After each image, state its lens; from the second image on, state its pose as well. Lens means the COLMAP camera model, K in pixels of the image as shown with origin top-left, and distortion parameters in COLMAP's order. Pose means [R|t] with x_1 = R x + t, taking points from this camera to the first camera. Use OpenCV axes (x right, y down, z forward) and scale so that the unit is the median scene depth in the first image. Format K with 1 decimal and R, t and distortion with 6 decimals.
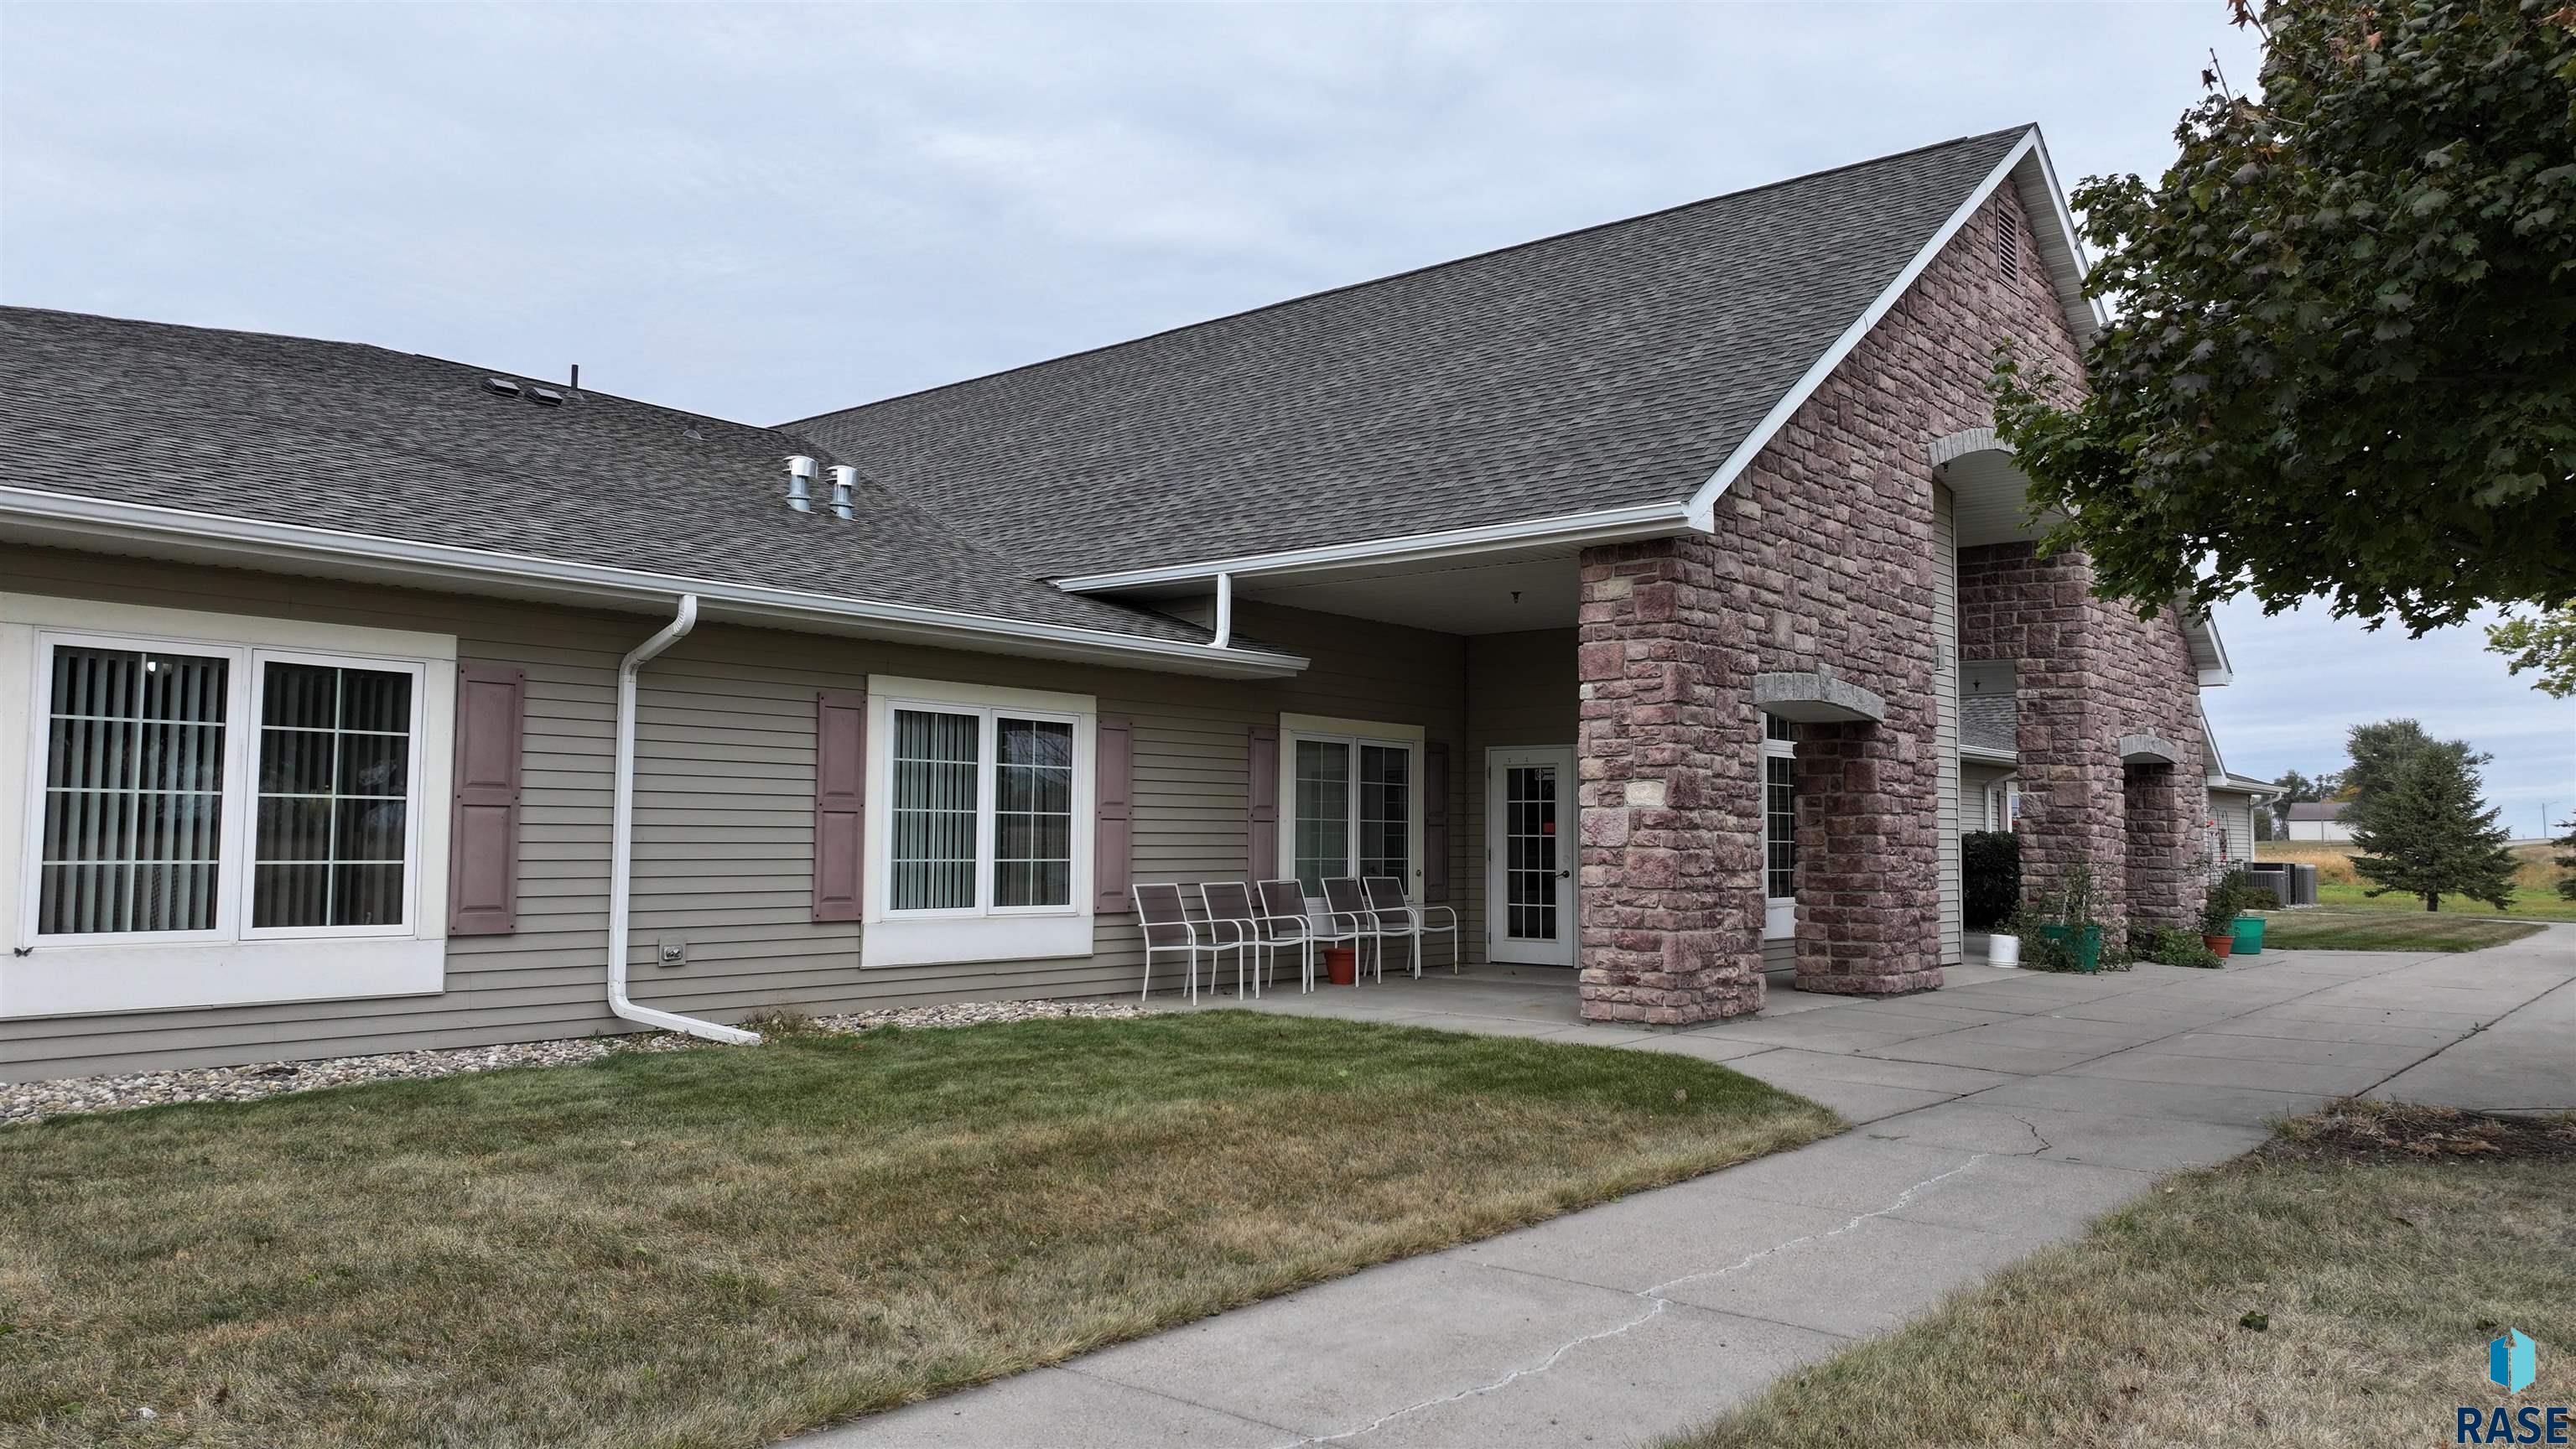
lens RADIAL K [[1780.8, 0, 1288.0], [0, 1780.8, 724.5], [0, 0, 1]] dist [0.005634, 0.010524]
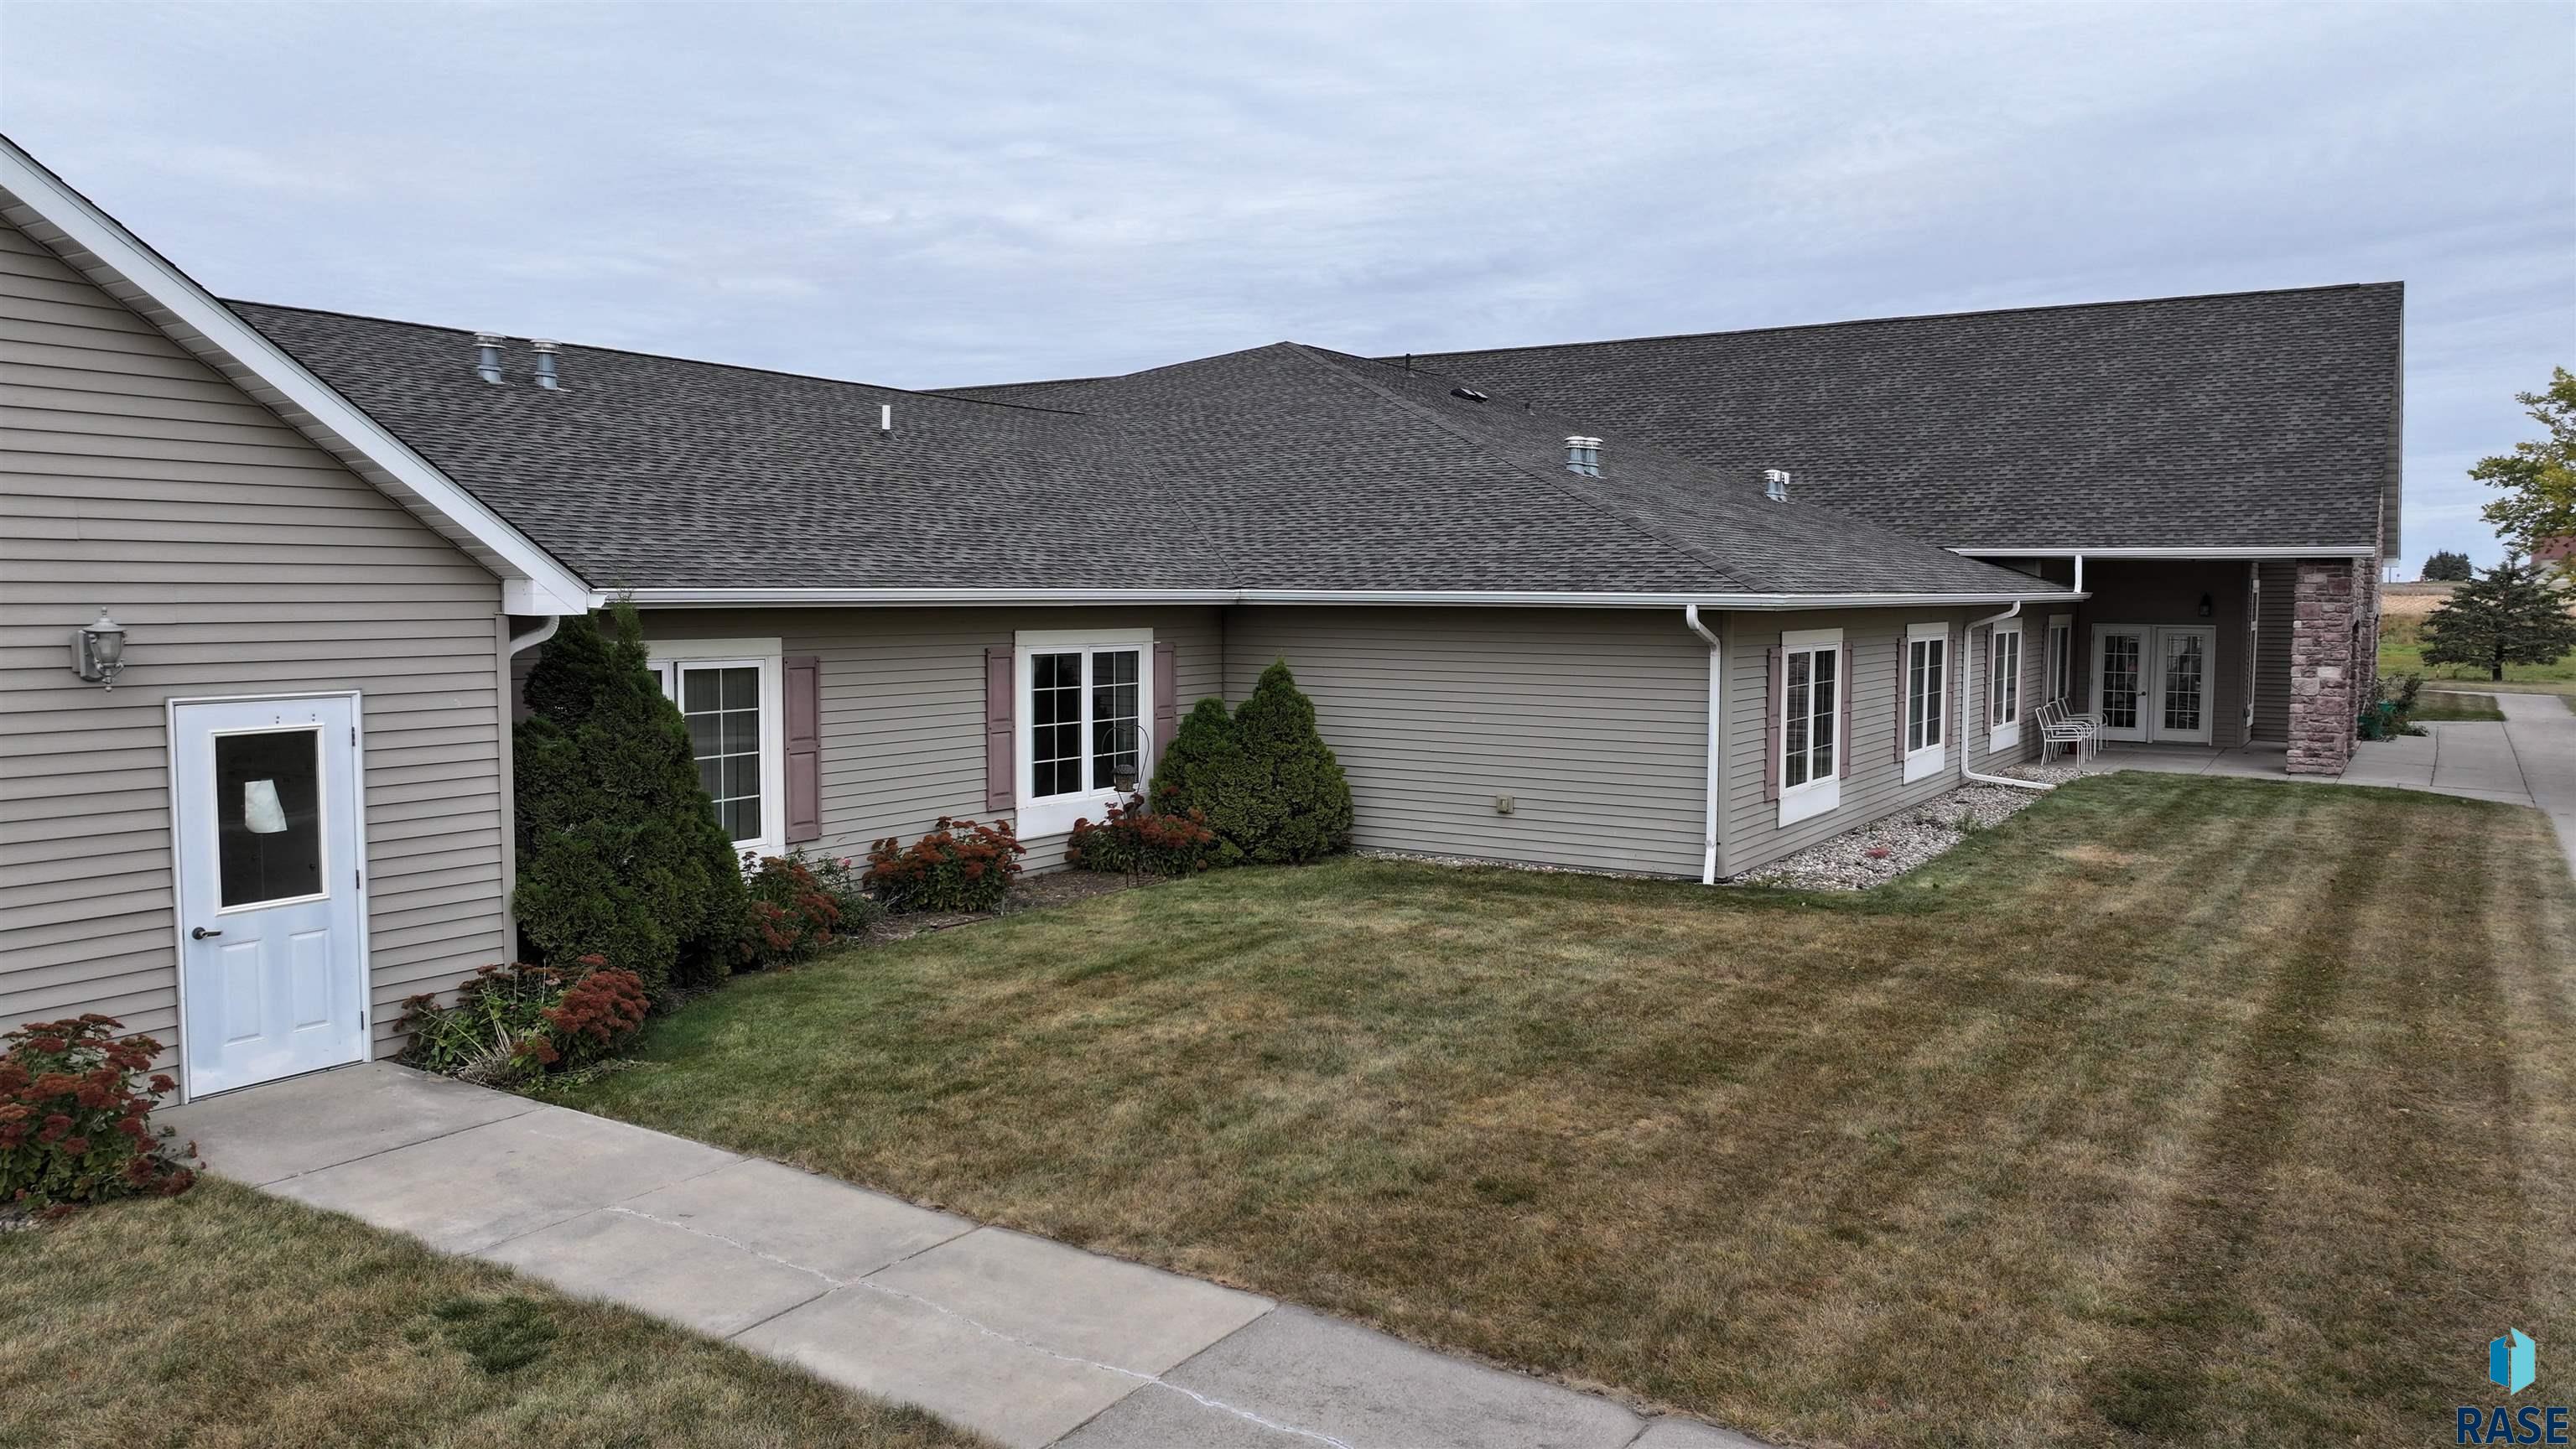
lens RADIAL K [[1780.8, 0, 1288.0], [0, 1780.8, 724.5], [0, 0, 1]] dist [0.005634, 0.010524]
pose [[0.992507, -0.010440, 0.121737, -1.332687], [-0.007314, 0.989479, 0.144490, -0.204935], [-0.121965, -0.144298, 0.981989, -1.021816]]
